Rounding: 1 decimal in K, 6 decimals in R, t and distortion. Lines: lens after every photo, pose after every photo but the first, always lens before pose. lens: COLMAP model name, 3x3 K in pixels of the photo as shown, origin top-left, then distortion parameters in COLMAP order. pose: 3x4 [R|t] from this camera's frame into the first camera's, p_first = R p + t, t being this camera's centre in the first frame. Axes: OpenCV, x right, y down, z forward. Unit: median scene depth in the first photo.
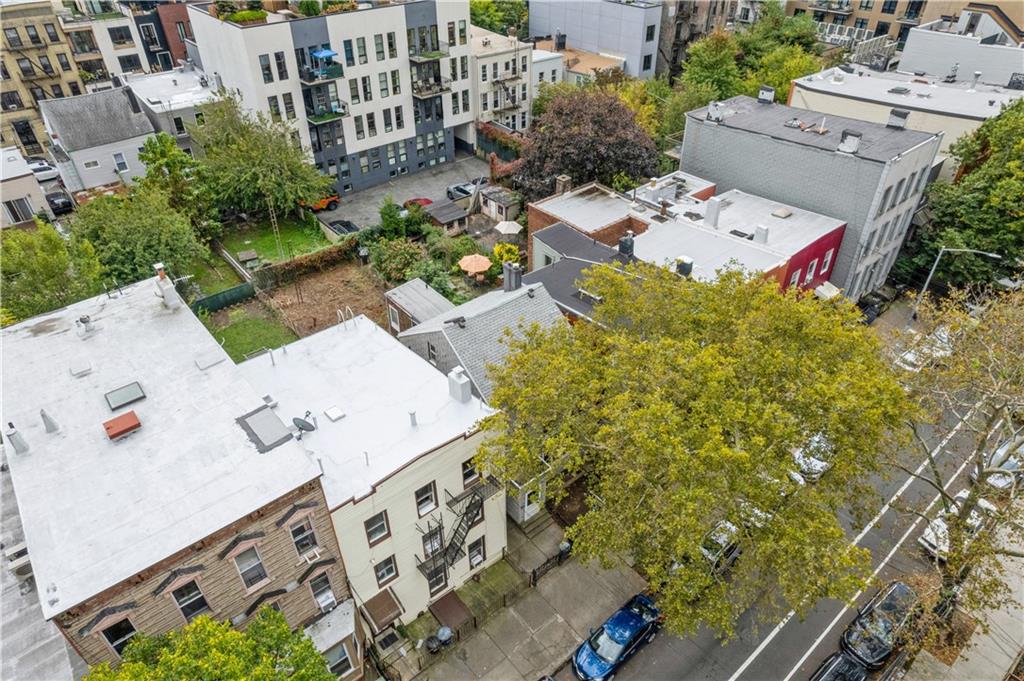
lens RADIAL K [[648.5, 0, 512.0], [0, 648.5, 340.5], [0, 0, 1]] dist [-0.081671, 0.074014]
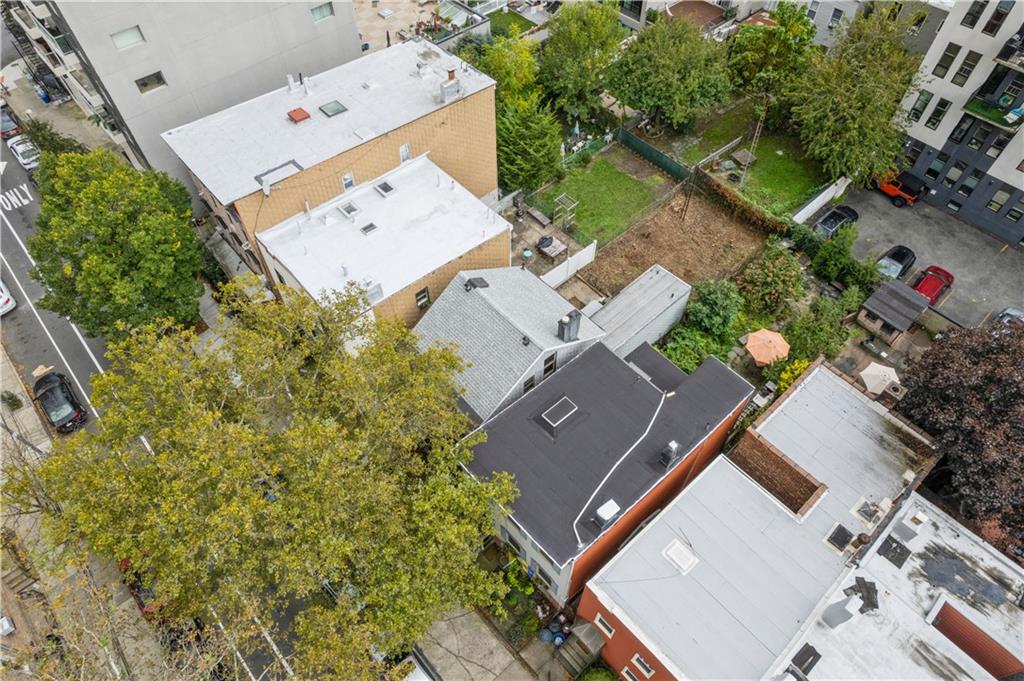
lens RADIAL K [[648.5, 0, 512.0], [0, 648.5, 340.5], [0, 0, 1]] dist [-0.081671, 0.074014]
pose [[0.037233, 0.815983, -0.576876, 0.335070], [-0.595590, 0.481662, 0.642864, -0.390639], [0.802426, 0.319646, 0.503925, 0.308998]]
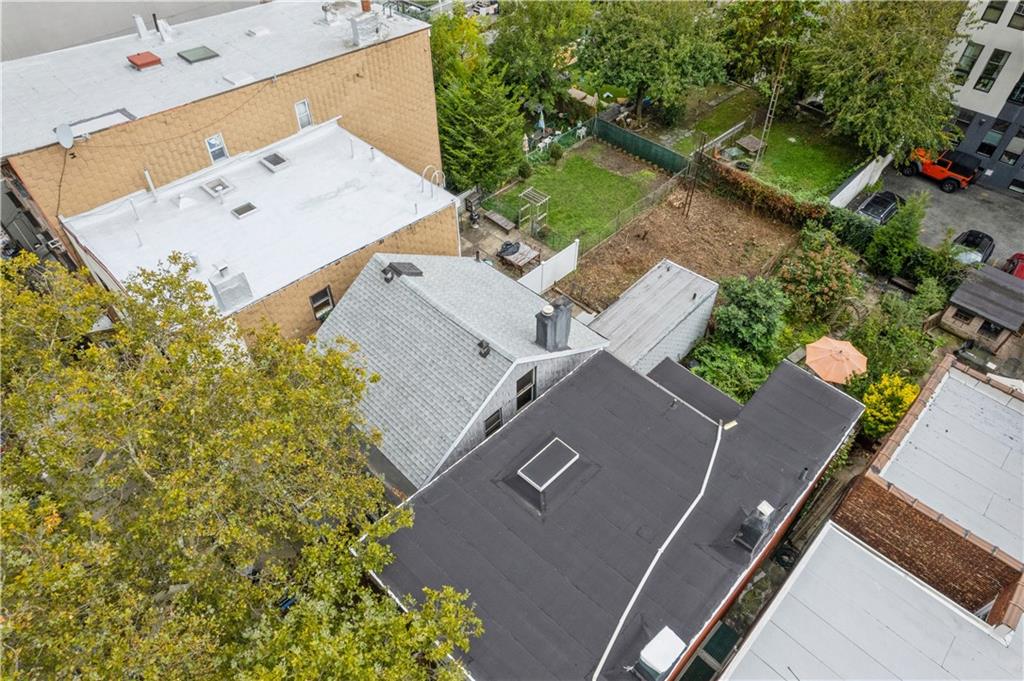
lens RADIAL K [[648.5, 0, 512.0], [0, 648.5, 340.5], [0, 0, 1]] dist [-0.081671, 0.074014]
pose [[0.106897, 0.733165, -0.671596, 0.235637], [-0.593641, 0.588920, 0.548420, -0.232816], [0.797598, 0.340063, 0.498191, 0.443999]]
